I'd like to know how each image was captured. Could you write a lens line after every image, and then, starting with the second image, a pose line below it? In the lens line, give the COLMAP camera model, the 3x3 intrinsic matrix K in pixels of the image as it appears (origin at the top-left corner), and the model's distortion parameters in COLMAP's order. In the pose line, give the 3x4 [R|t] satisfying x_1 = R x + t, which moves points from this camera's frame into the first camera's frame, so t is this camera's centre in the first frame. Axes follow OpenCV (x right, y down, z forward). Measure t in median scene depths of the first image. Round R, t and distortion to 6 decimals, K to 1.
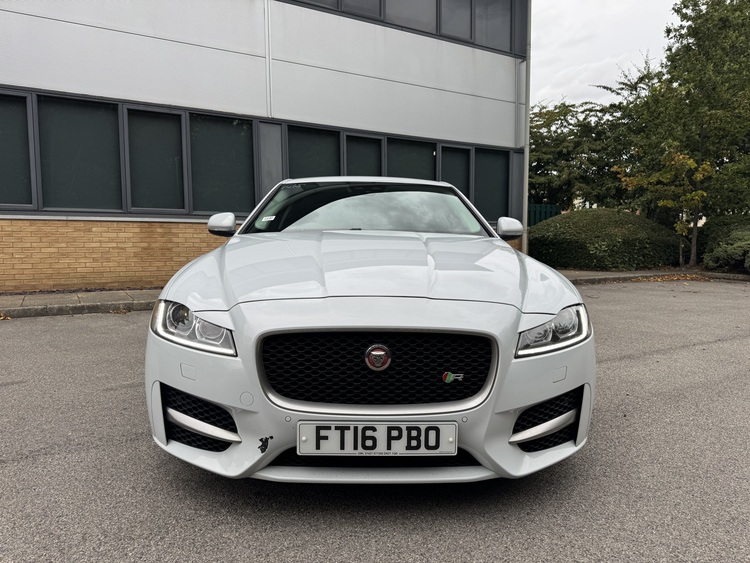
lens RADIAL K [[531.0, 0, 371.6], [0, 531.0, 289.1], [0, 0, 1]] dist [0.038589, -0.048600]
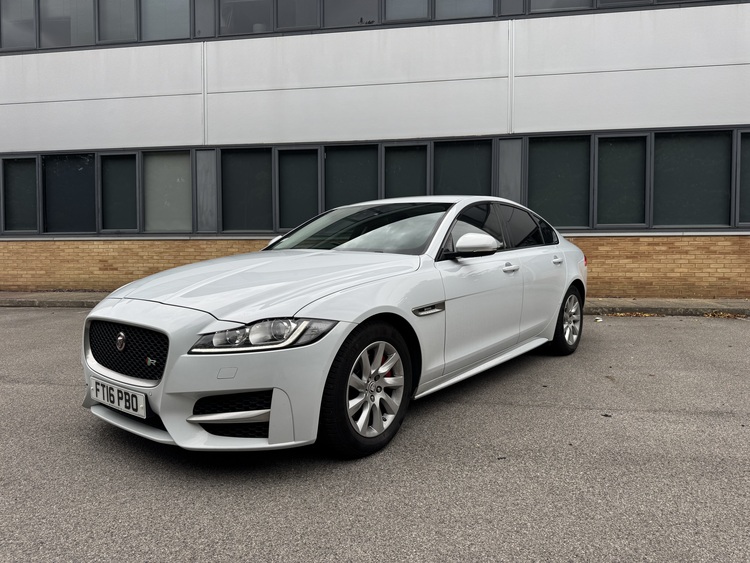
lens RADIAL K [[531.0, 0, 375.7], [0, 531.0, 278.7], [0, 0, 1]] dist [0.038589, -0.048600]
pose [[0.767344, 0.026184, -0.640701, 0.865589], [-0.050362, 0.998540, -0.019510, -0.028961], [0.639255, 0.047238, 0.767543, 0.182874]]
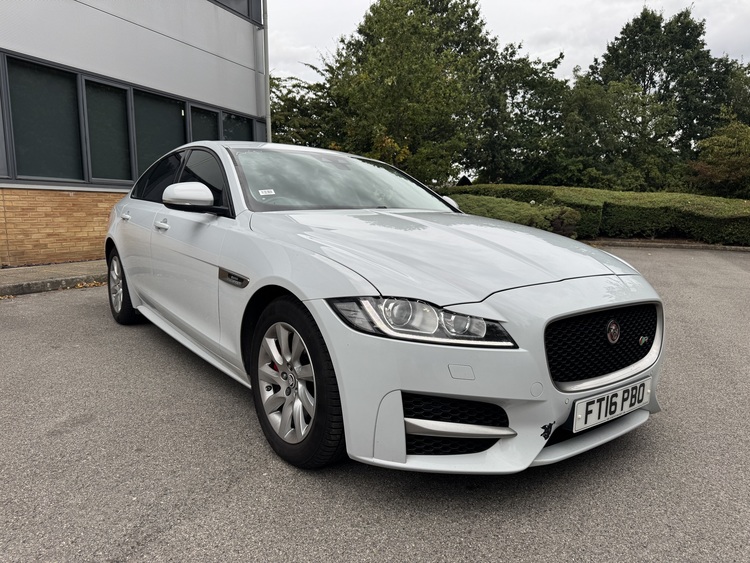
lens RADIAL K [[531.0, 0, 371.8], [0, 531.0, 281.3], [0, 0, 1]] dist [0.038589, -0.048600]
pose [[0.818146, -0.068512, 0.570915, -0.604391], [0.041319, 0.997315, 0.060469, -0.038047], [-0.573525, -0.025883, 0.818779, 0.218896]]
